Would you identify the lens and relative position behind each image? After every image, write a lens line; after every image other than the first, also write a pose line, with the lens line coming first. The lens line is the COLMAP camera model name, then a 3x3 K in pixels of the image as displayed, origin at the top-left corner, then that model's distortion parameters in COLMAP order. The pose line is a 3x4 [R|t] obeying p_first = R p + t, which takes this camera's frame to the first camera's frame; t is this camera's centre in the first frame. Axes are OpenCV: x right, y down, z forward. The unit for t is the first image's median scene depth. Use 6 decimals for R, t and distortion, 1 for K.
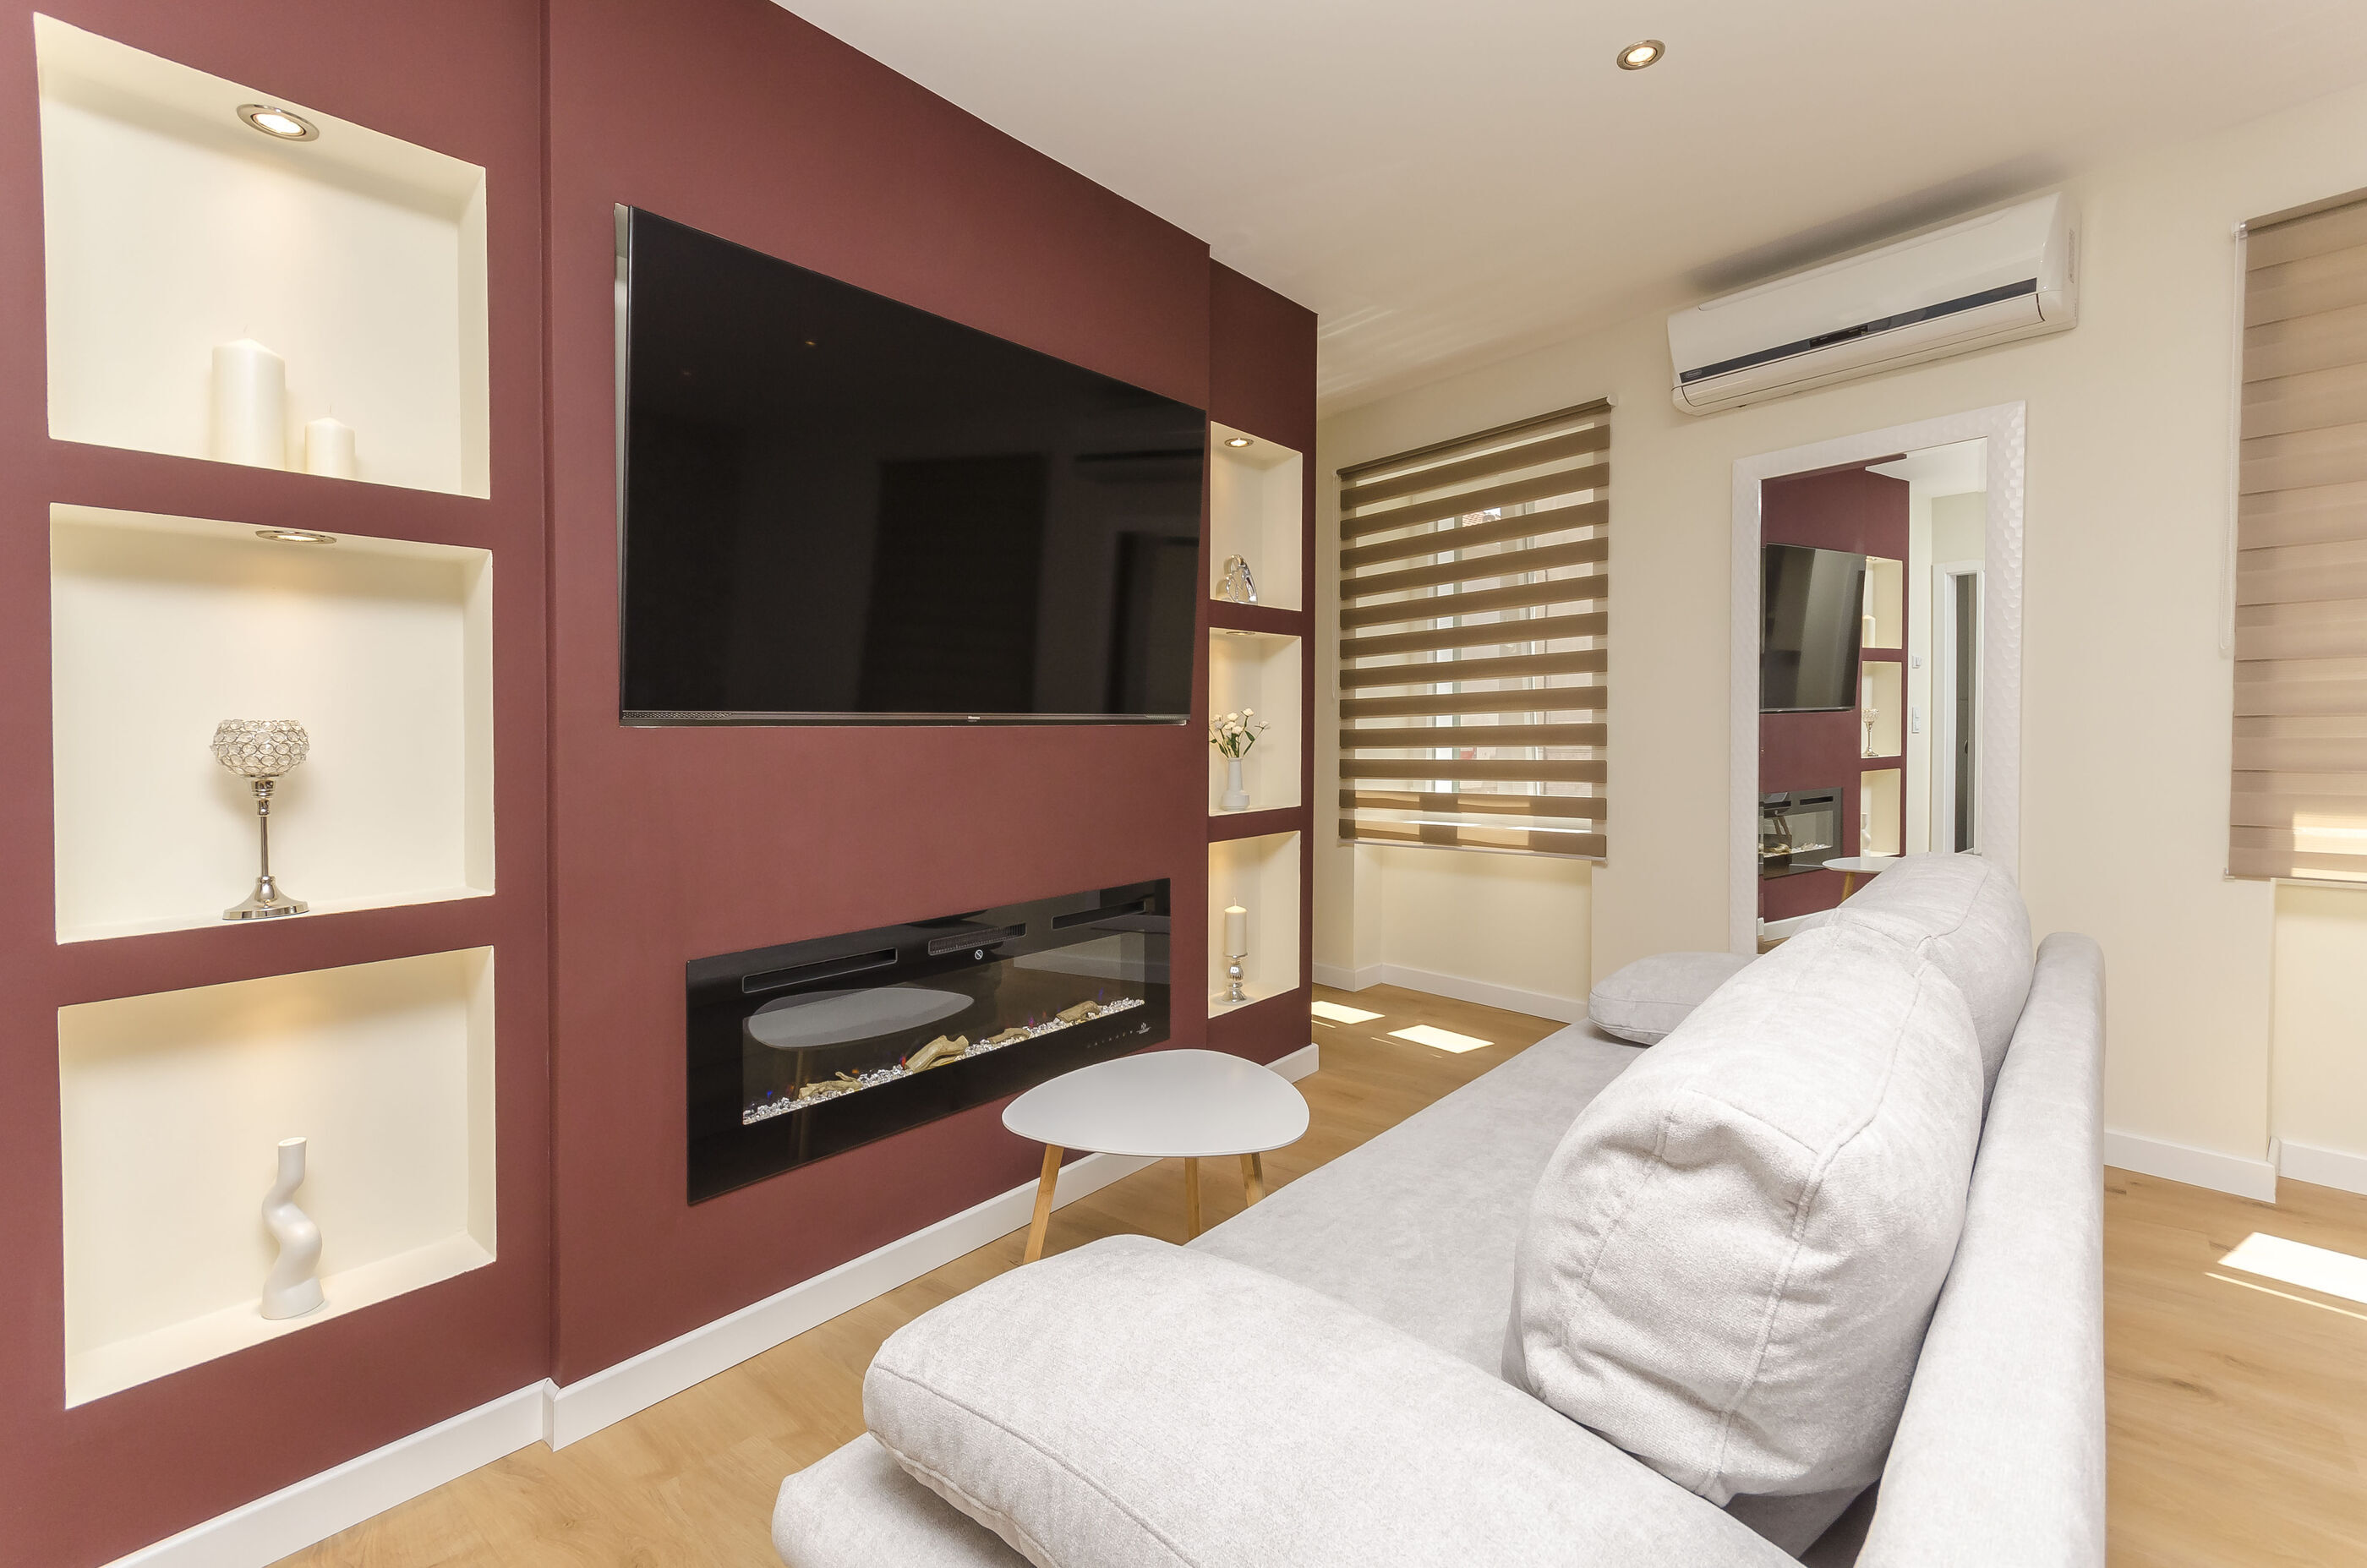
lens RADIAL K [[1046.5, 0, 1221.9], [0, 1046.5, 776.2], [0, 0, 1]] dist [0.012600, -0.000298]
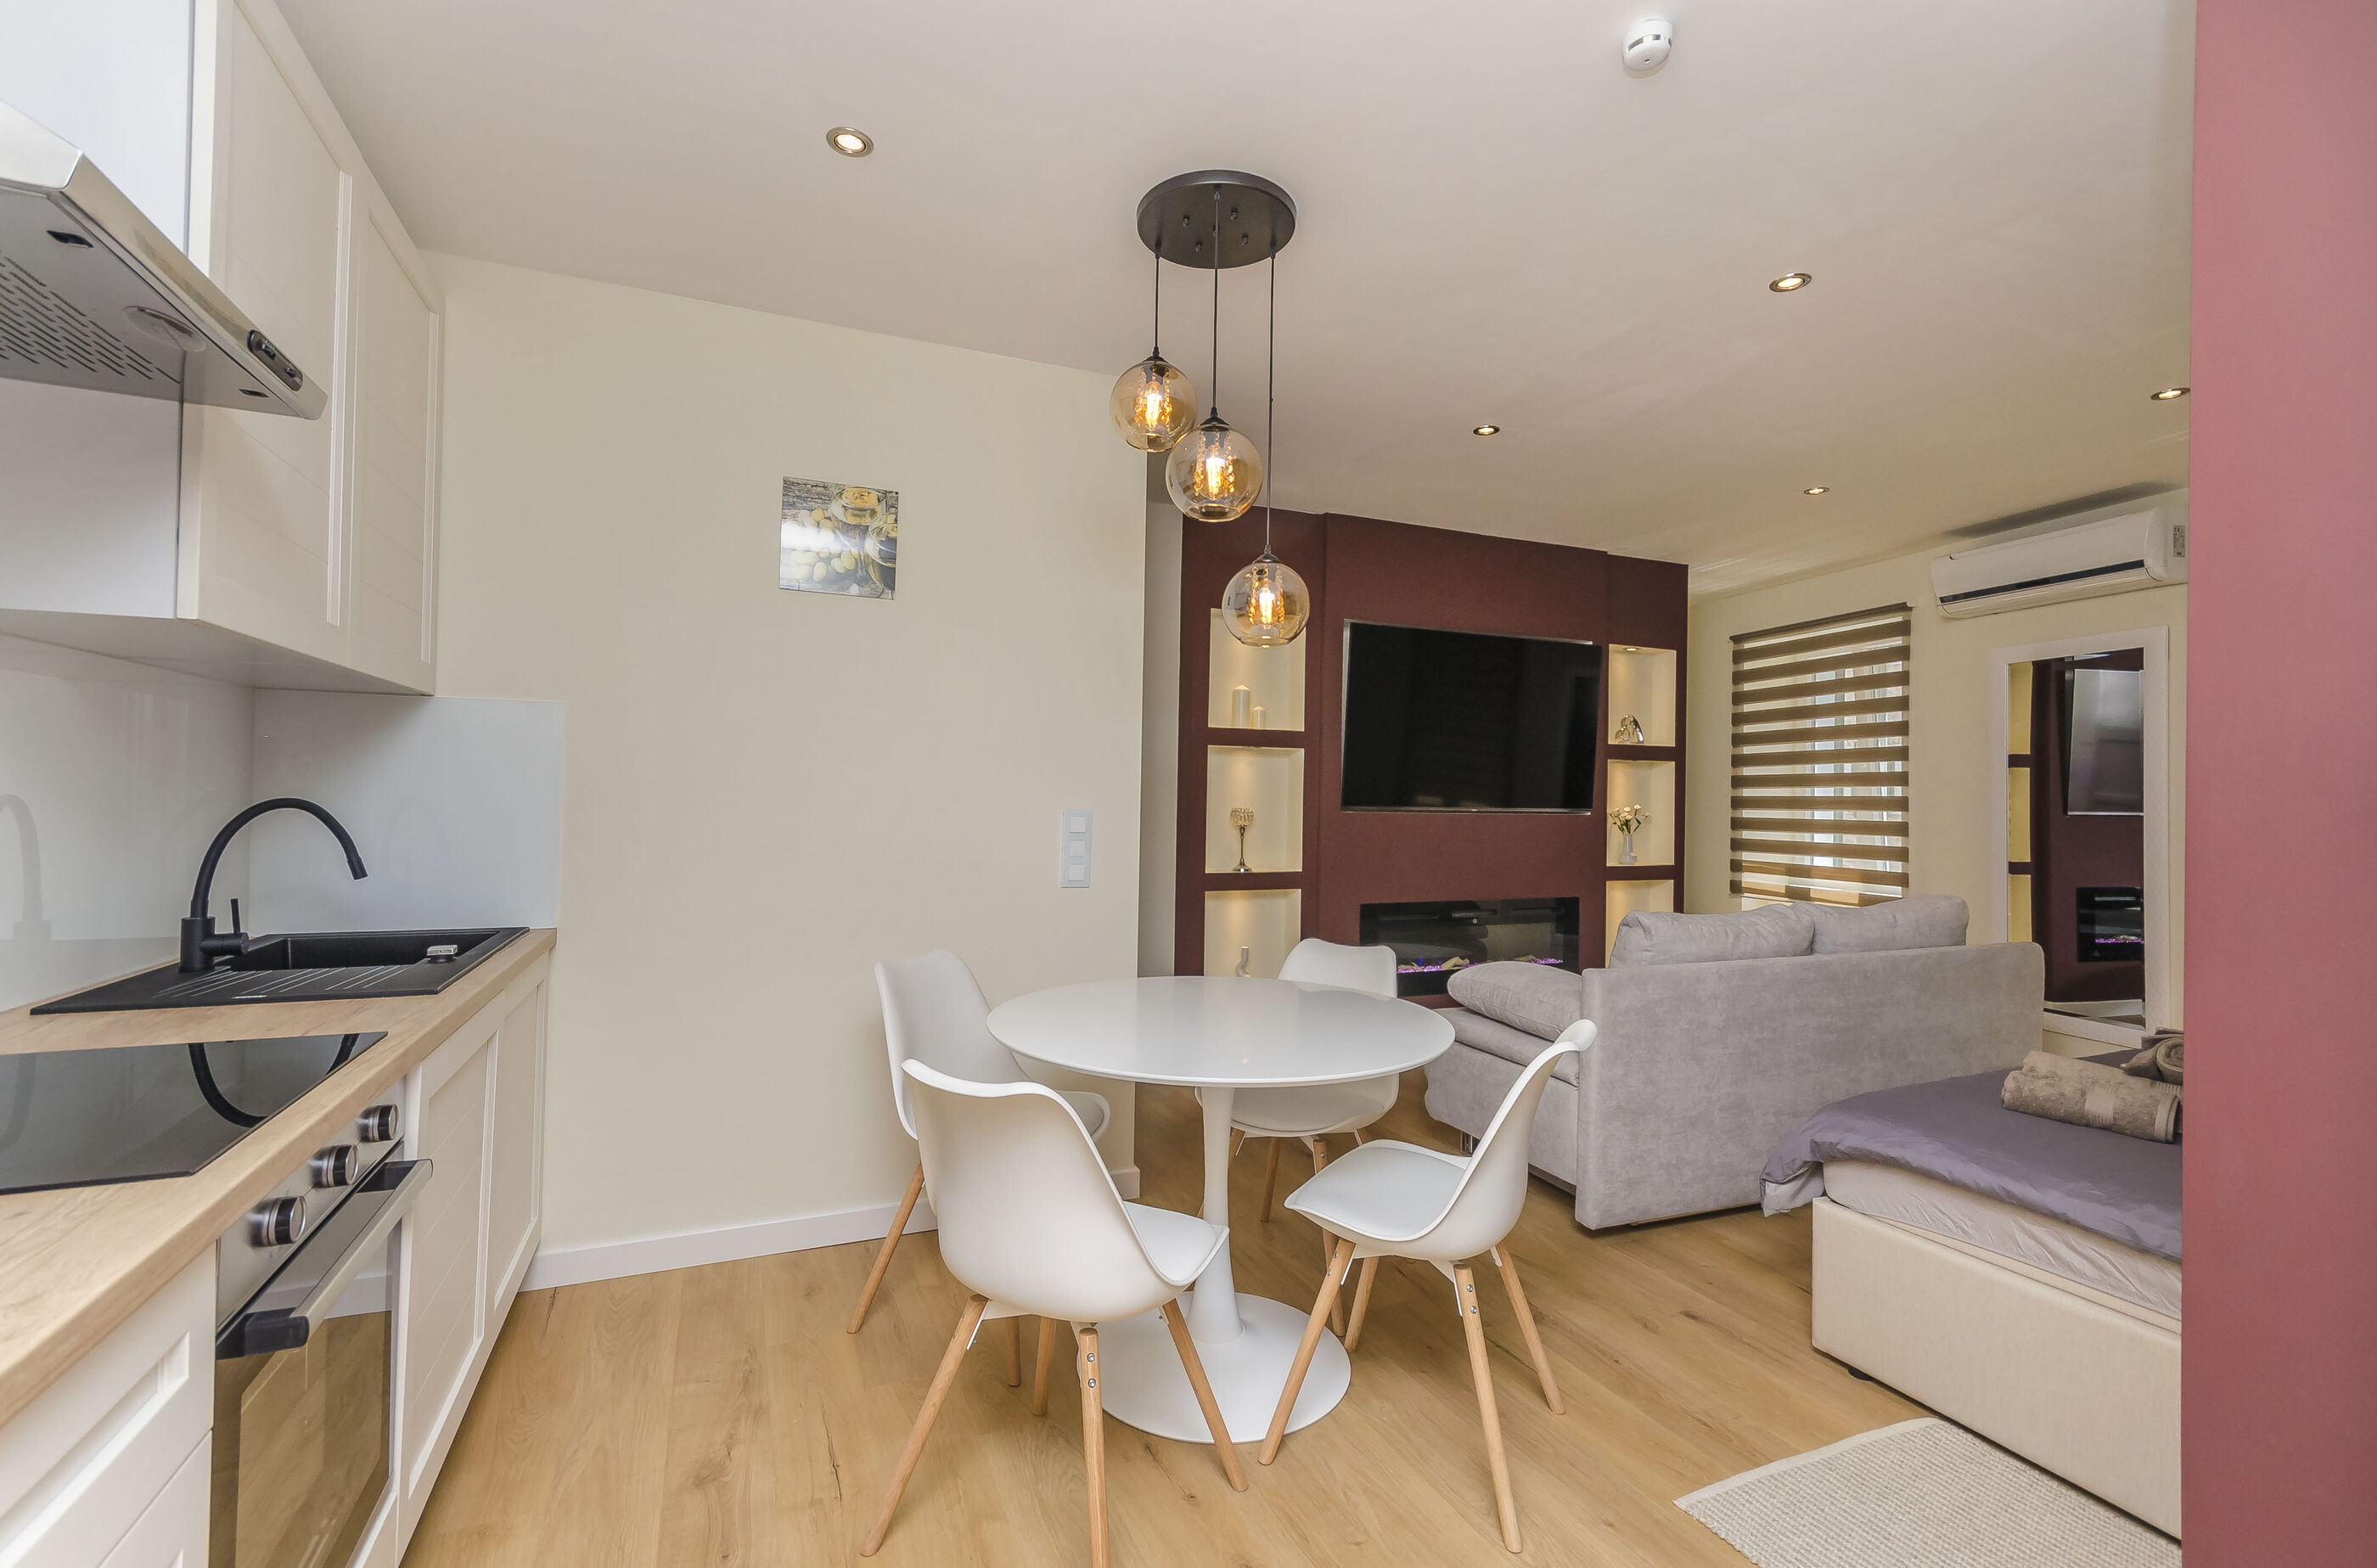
lens RADIAL K [[1051.0, 0, 1200.2], [0, 1051.0, 777.2], [0, 0, 1]] dist [0.012600, -0.000298]
pose [[0.887333, 0.016459, -0.460835, 0.193198], [-0.044547, 0.997748, -0.050139, 0.008425], [0.458972, 0.065019, 0.886068, -0.873445]]
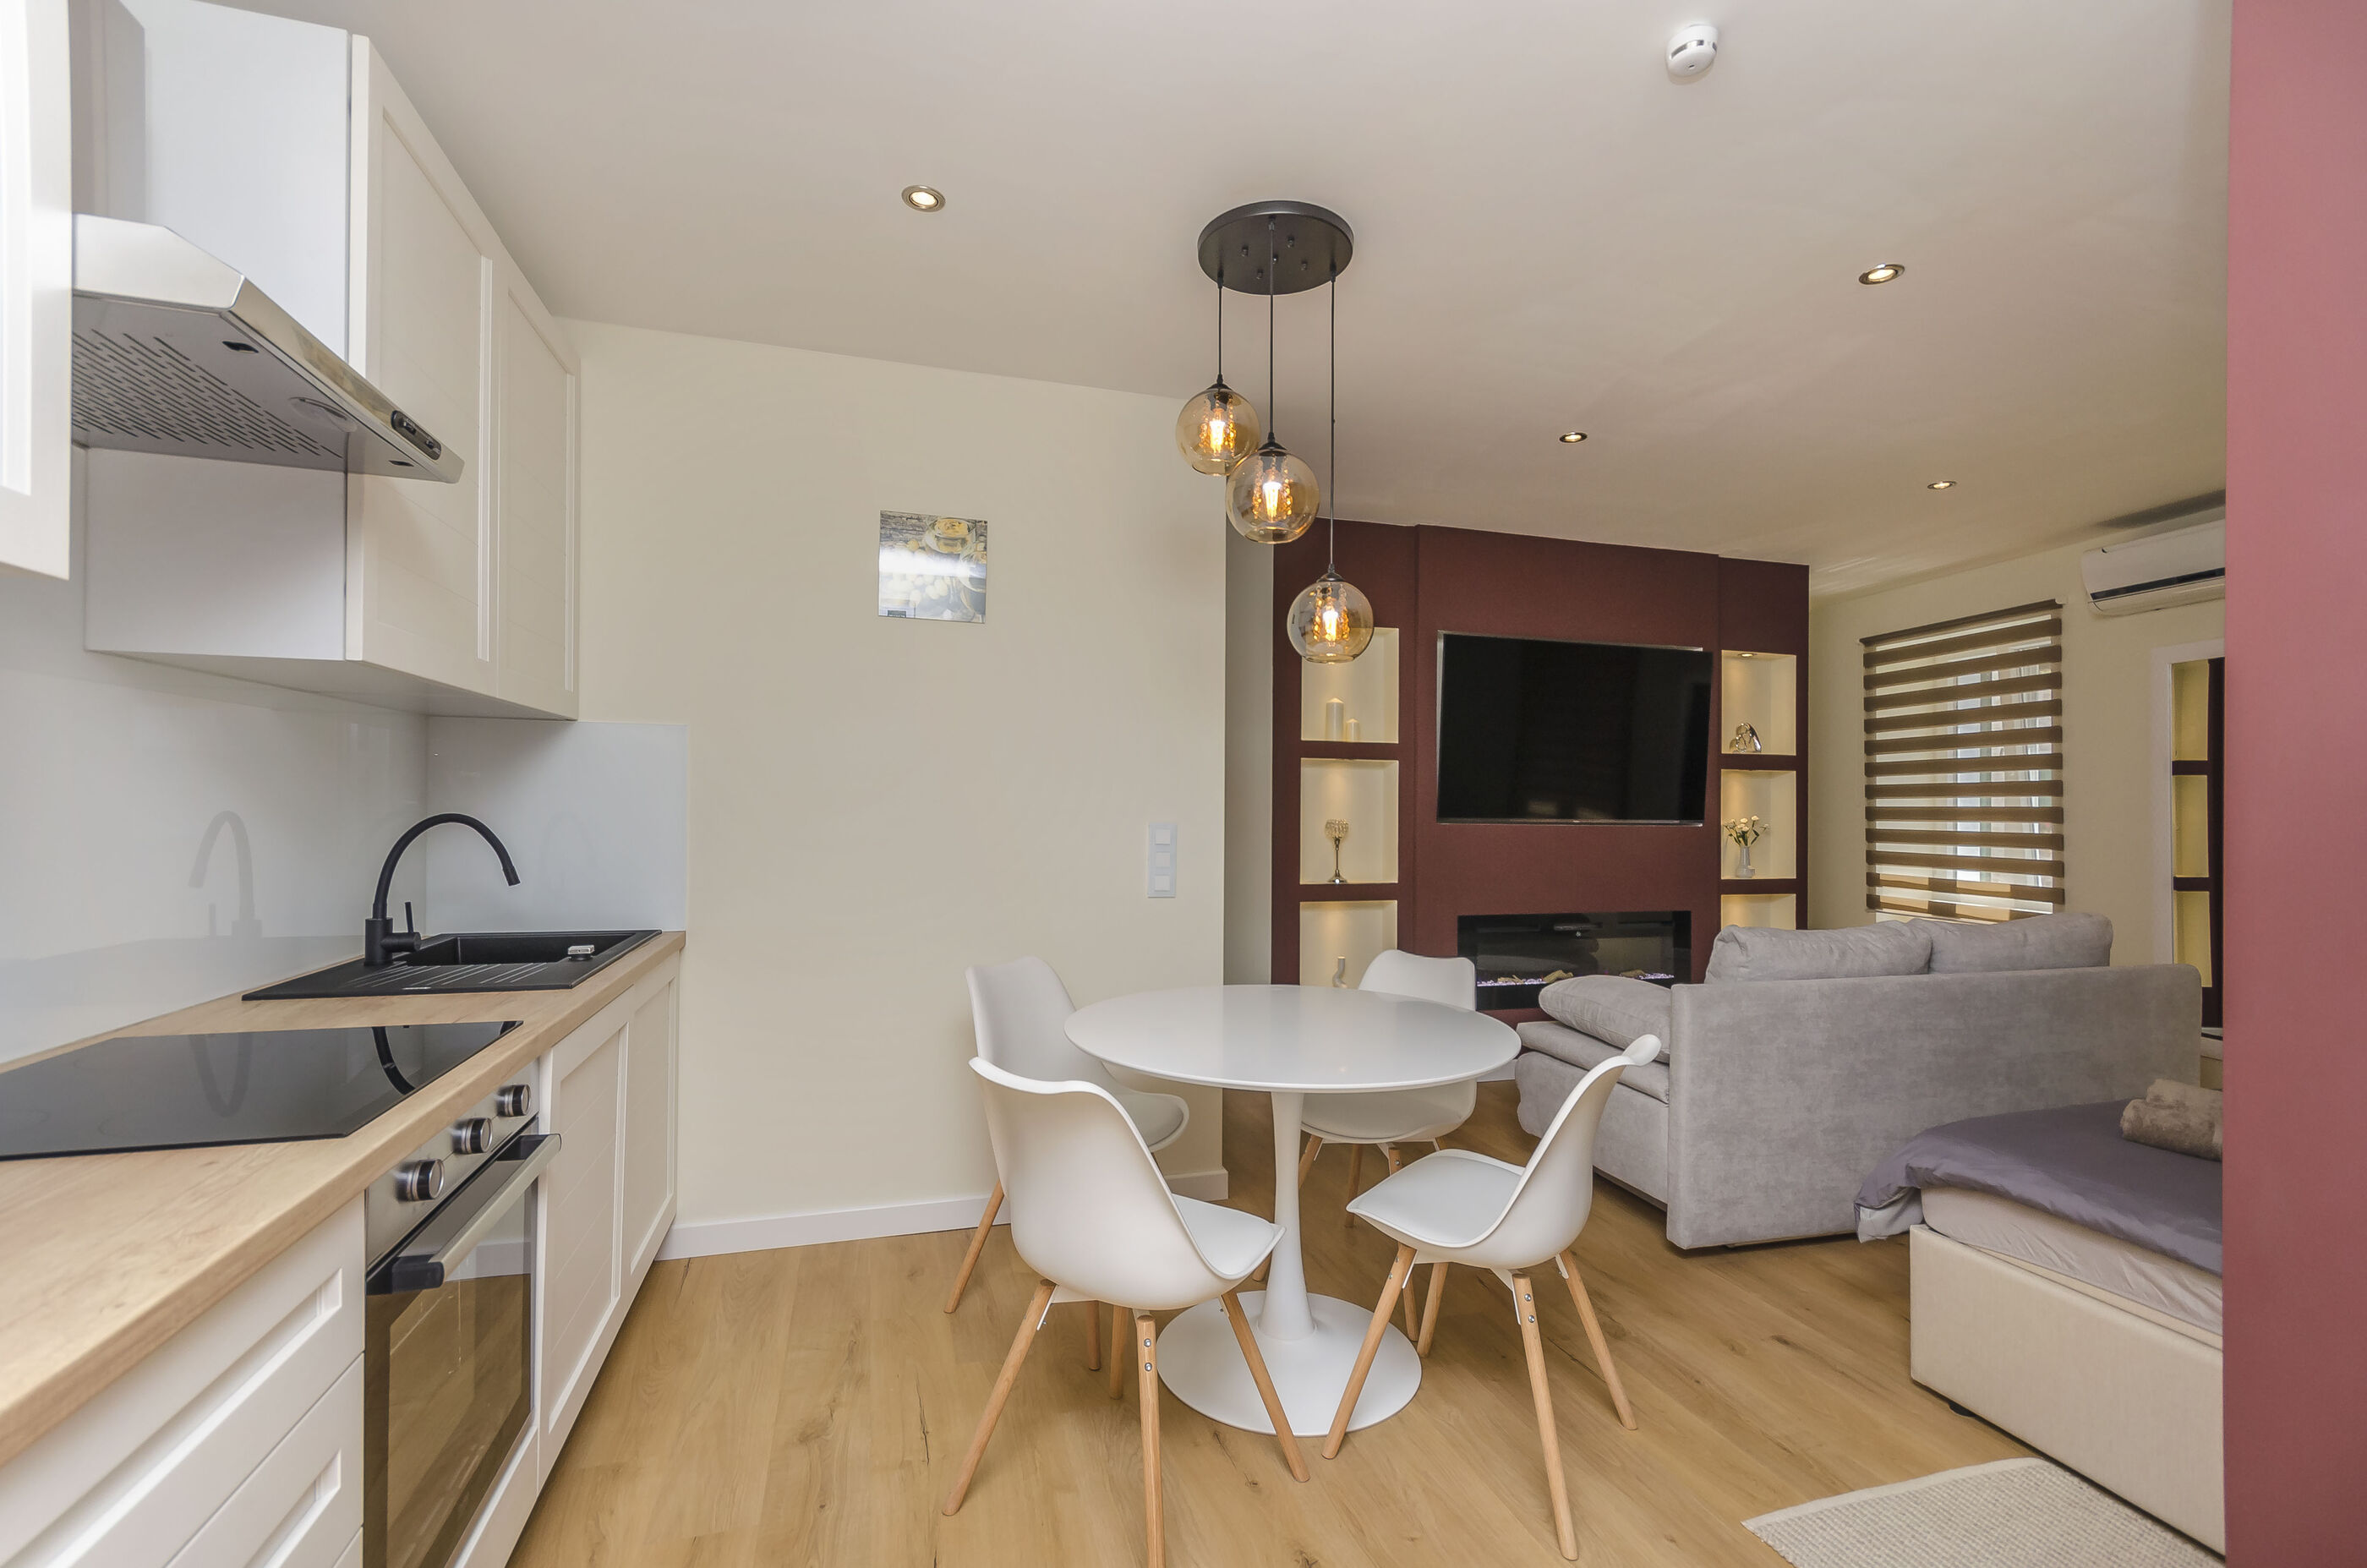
lens RADIAL K [[1046.5, 0, 1210.8], [0, 1046.5, 798.3], [0, 0, 1]] dist [0.012600, -0.000298]
pose [[0.832338, 0.018950, -0.553945, 0.239368], [-0.045904, 0.998339, -0.034821, 0.004279], [0.552365, 0.054411, 0.831825, -0.870163]]
